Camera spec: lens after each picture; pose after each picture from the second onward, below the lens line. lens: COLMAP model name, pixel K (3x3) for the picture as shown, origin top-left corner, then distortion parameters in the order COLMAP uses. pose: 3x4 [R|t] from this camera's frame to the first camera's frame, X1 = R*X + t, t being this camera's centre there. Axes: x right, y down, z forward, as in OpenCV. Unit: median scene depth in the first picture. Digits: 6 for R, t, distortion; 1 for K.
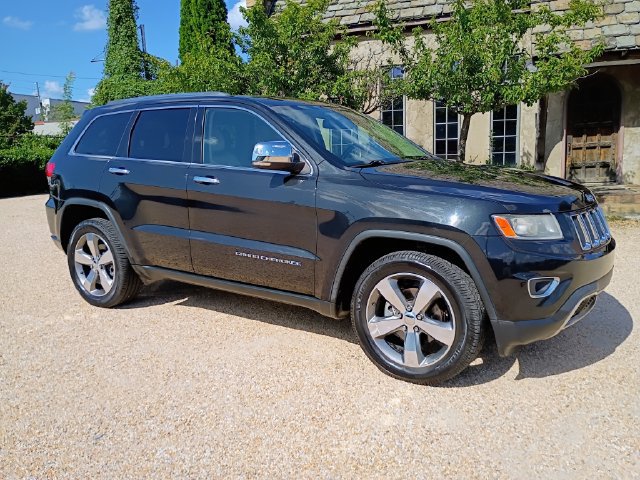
lens RADIAL K [[570.8, 0, 298.1], [0, 570.8, 251.0], [0, 0, 1]] dist [0.034838, -0.006097]
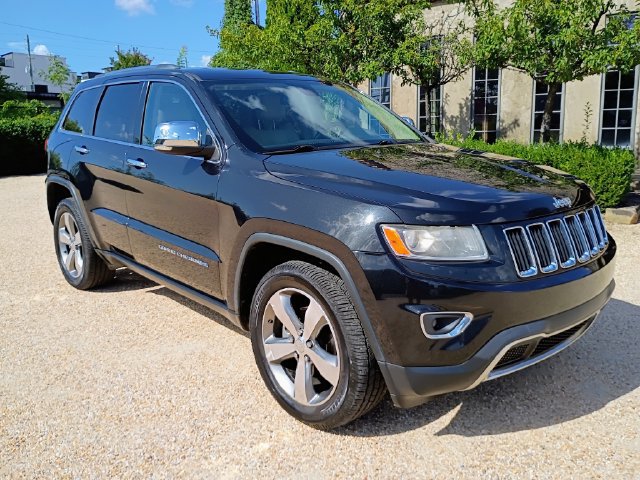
lens RADIAL K [[550.9, 0, 328.8], [0, 550.9, 240.1], [0, 0, 1]] dist [0.069435, -0.099176]
pose [[0.971862, 0.054648, -0.229124, 0.391015], [-0.045527, 0.997953, 0.044911, -0.064120], [0.231110, -0.033216, 0.972361, 0.244827]]
